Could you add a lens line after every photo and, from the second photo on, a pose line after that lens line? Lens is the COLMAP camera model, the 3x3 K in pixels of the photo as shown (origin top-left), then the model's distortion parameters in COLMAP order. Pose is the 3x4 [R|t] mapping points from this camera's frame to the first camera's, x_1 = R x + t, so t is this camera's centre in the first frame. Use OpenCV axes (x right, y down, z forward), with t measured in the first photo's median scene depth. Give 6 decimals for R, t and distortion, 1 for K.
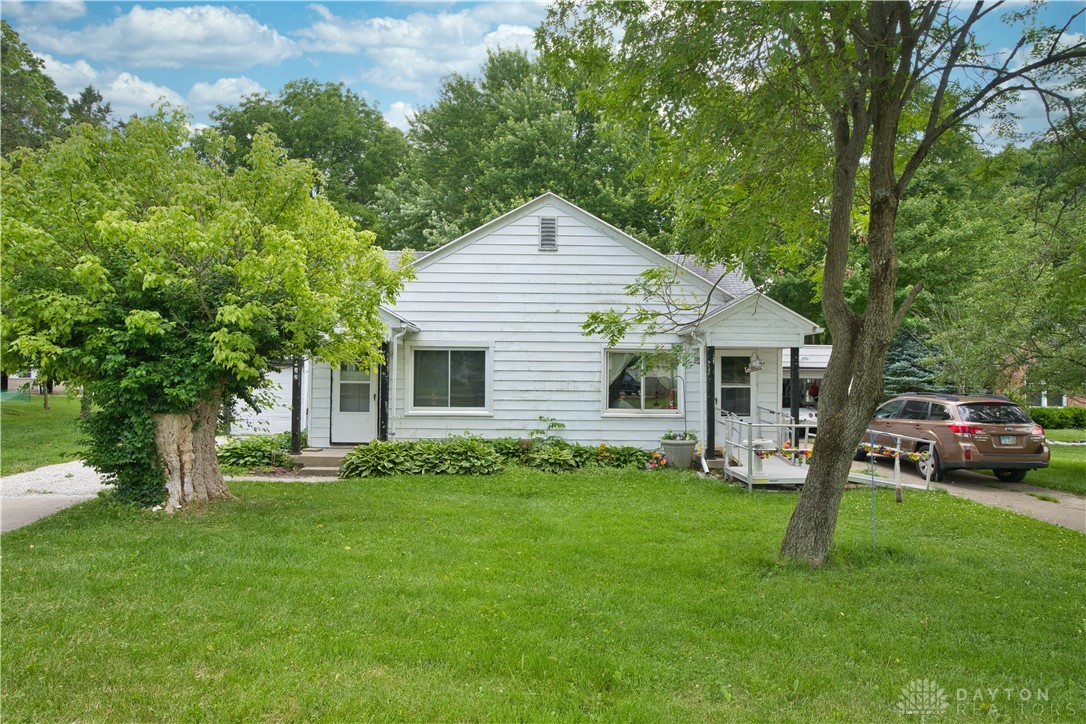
lens RADIAL K [[684.8, 0, 543.1], [0, 684.8, 363.0], [0, 0, 1]] dist [-0.003582, -0.000566]
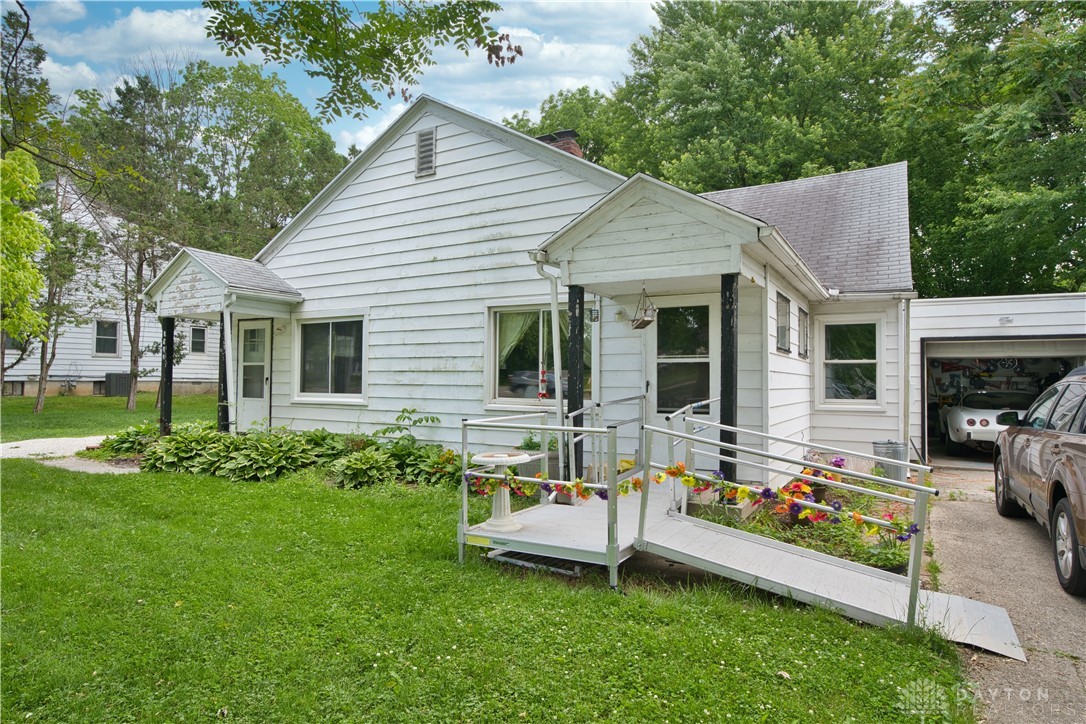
lens RADIAL K [[645.9, 0, 542.7], [0, 645.9, 365.1], [0, 0, 1]] dist [0.003311, 0.000919]
pose [[0.844350, -0.017192, -0.535516, 0.472871], [0.010305, 0.999821, -0.015849, 0.045993], [0.535692, 0.007863, 0.844377, 0.498044]]
